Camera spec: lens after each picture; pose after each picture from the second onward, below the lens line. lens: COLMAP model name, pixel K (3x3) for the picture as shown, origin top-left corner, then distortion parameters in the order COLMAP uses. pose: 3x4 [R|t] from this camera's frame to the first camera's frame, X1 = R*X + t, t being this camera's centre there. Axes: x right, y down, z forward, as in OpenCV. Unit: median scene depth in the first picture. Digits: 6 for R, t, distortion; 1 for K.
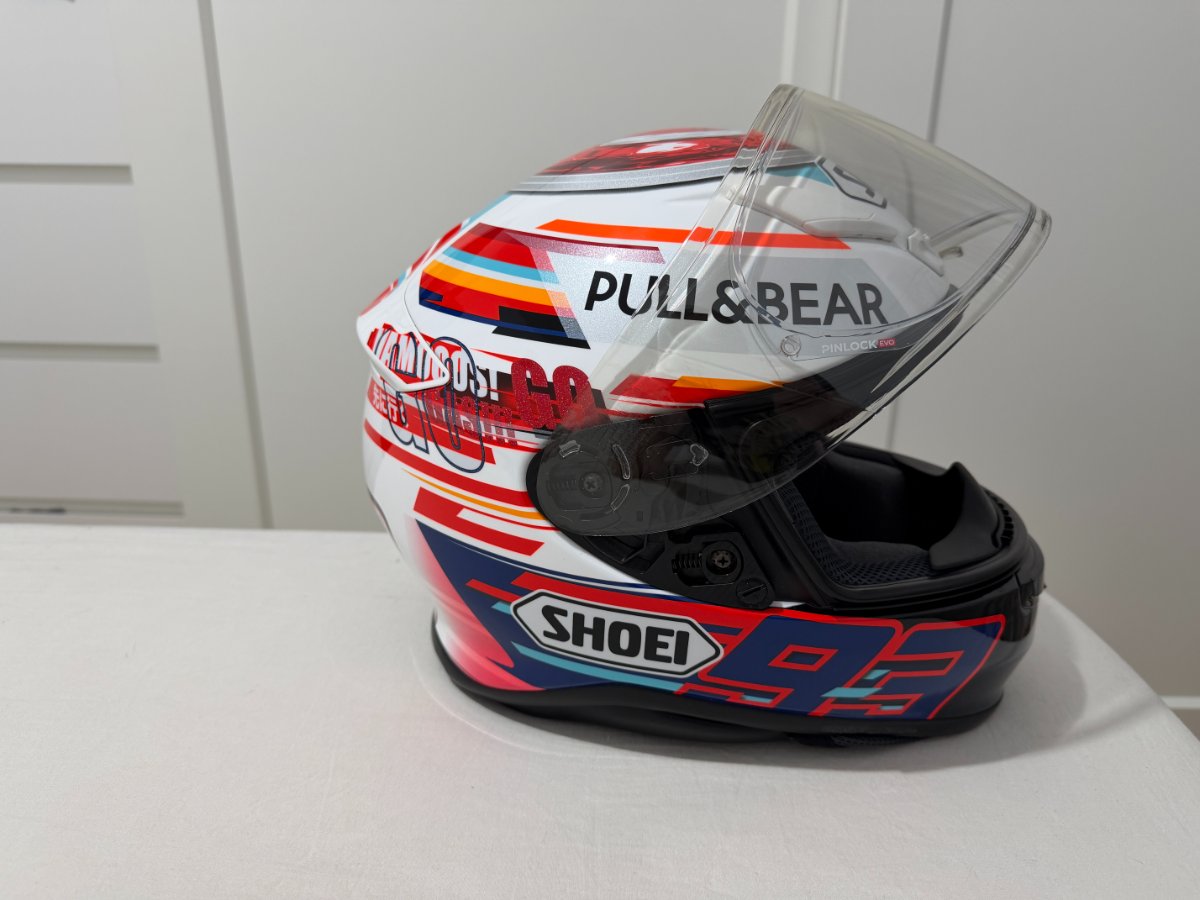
lens RADIAL K [[848.7, 0, 600.0], [0, 848.7, 450.0], [0, 0, 1]] dist [0.155115, -0.363497]
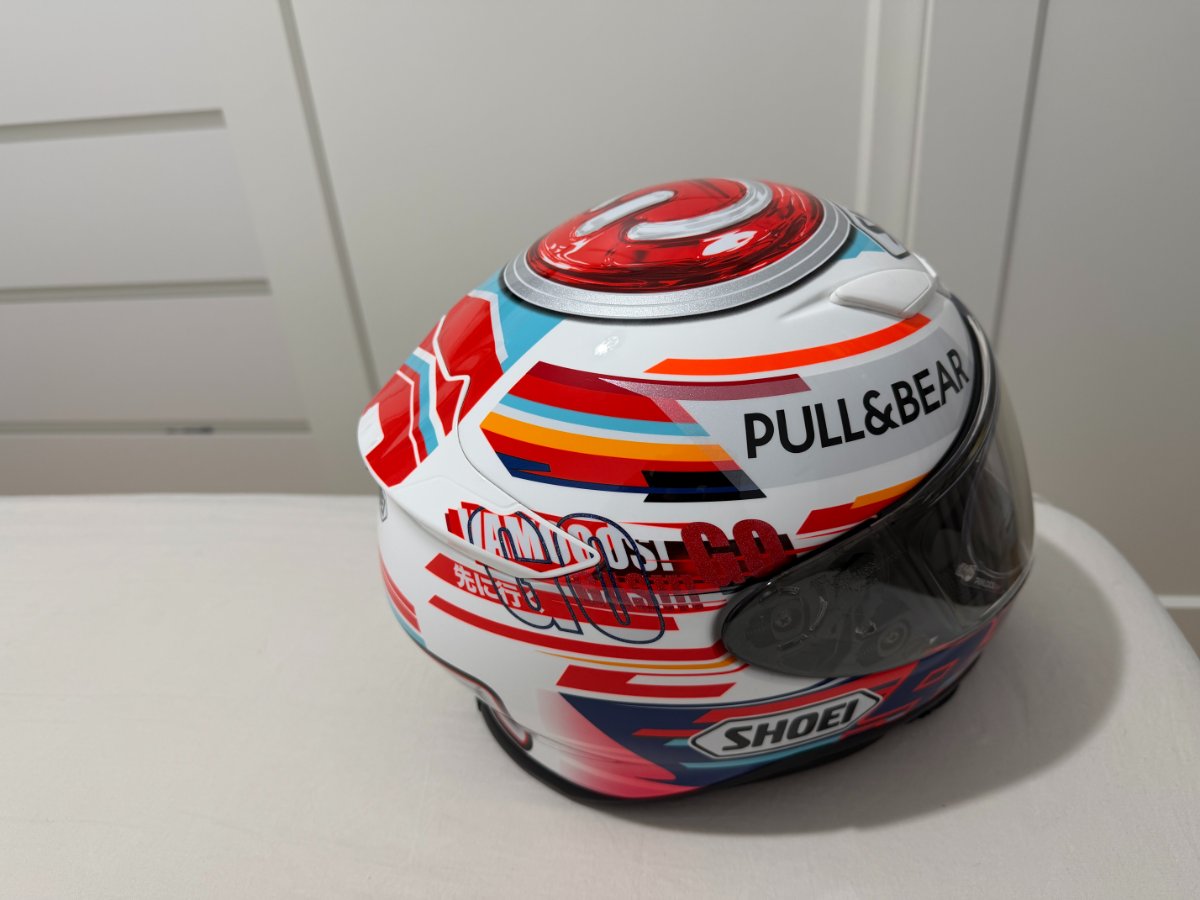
lens RADIAL K [[848.7, 0, 600.0], [0, 848.7, 450.0], [0, 0, 1]] dist [0.155115, -0.363497]
pose [[0.873201, -0.309107, 0.376794, -0.491239], [0.228609, 0.942582, 0.243469, -0.419951], [-0.430417, -0.126459, 0.893728, 0.209814]]
